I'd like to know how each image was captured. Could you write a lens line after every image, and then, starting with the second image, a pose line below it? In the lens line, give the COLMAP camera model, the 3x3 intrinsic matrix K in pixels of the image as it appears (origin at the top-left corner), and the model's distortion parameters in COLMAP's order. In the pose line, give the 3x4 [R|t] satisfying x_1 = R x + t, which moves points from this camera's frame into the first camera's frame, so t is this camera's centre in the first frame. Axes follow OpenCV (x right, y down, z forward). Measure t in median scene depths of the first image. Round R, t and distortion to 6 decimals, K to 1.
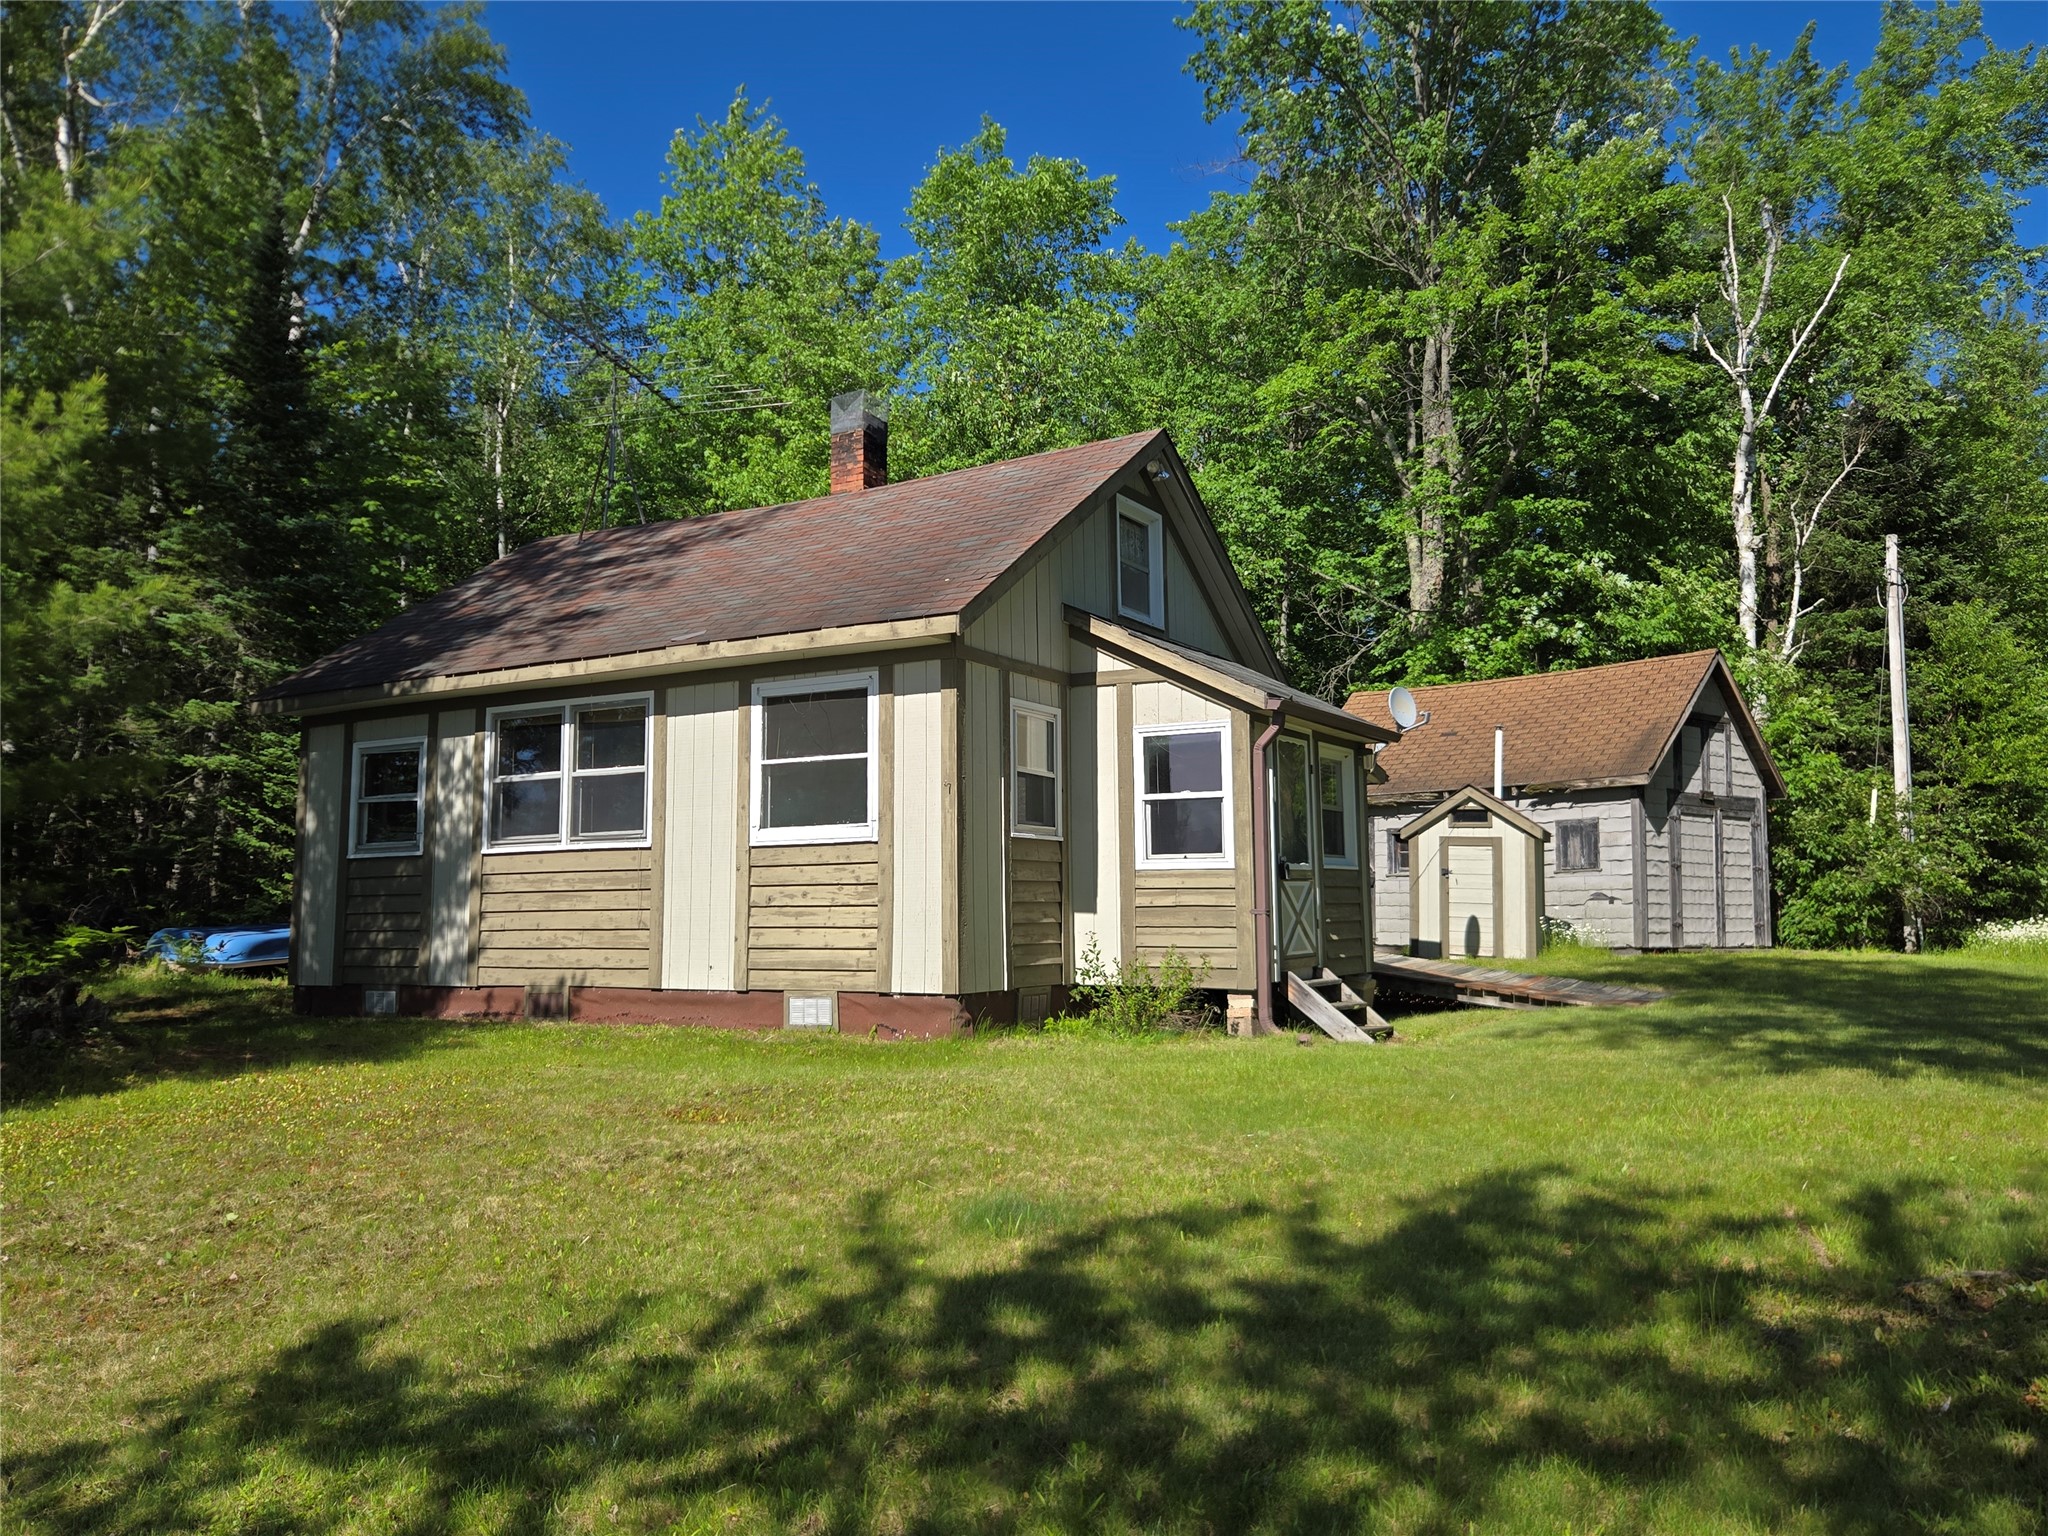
lens RADIAL K [[1546.1, 0, 1022.2], [0, 1546.1, 751.4], [0, 0, 1]] dist [0.054735, -0.053627]
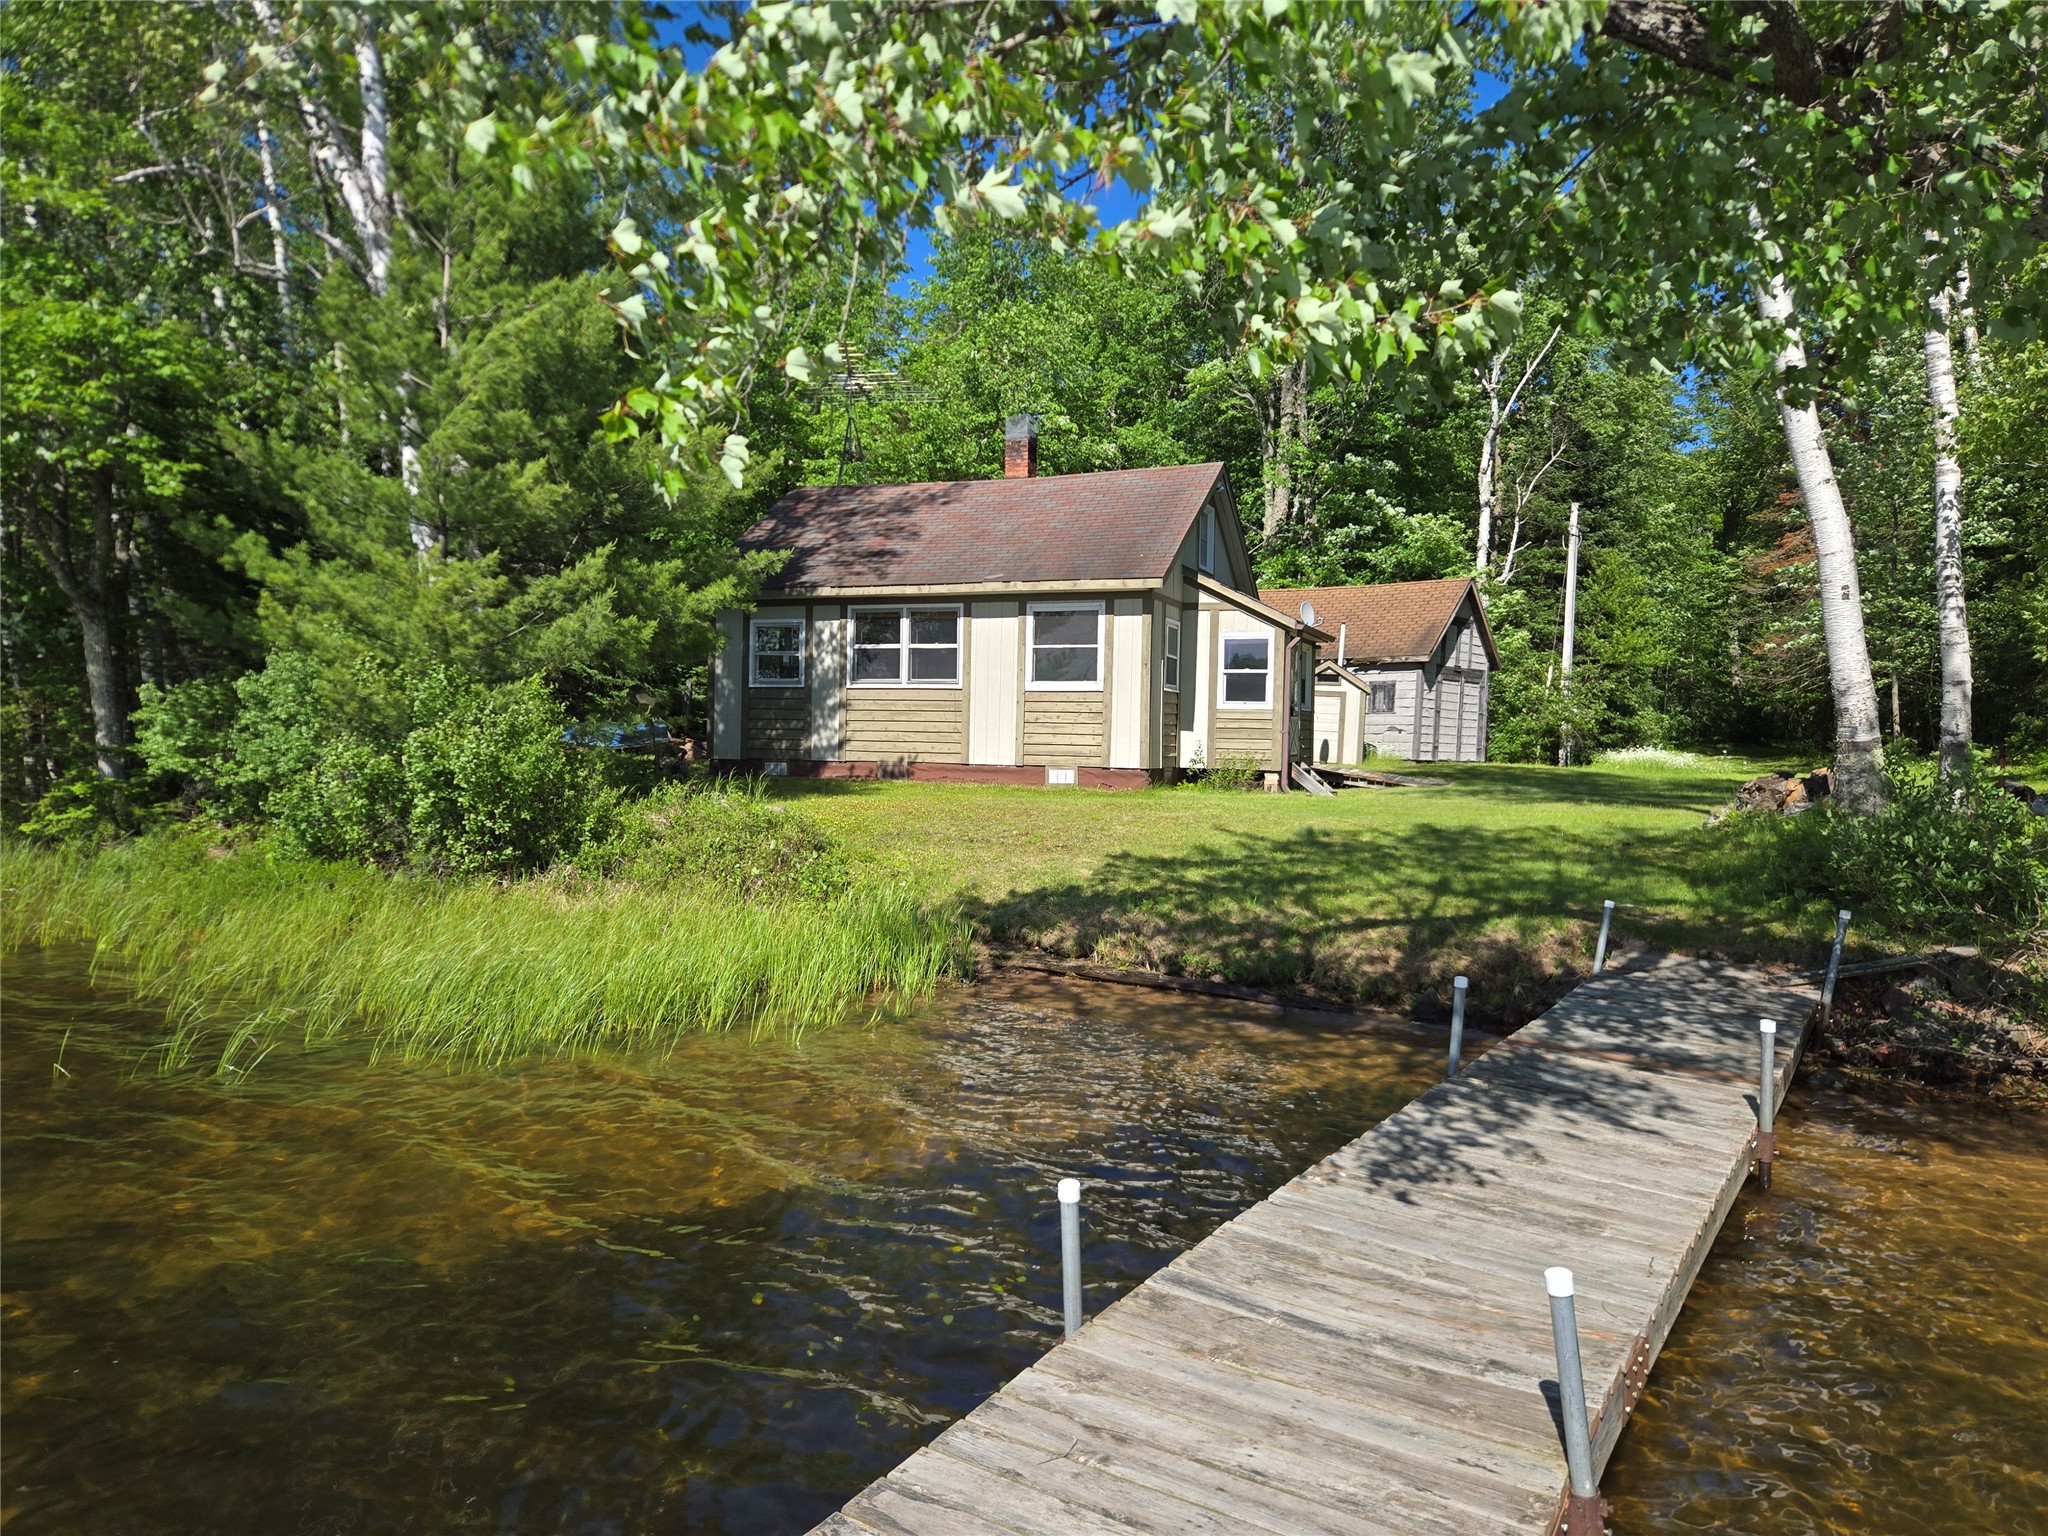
lens RADIAL K [[1350.6, 0, 1015.9], [0, 1350.6, 766.2], [0, 0, 1]] dist [0.073446, -0.052649]
pose [[0.987893, 0.022708, 0.153463, -0.402859], [-0.042083, 0.991363, 0.124209, -0.047888], [-0.149317, -0.129164, 0.980317, -0.582128]]
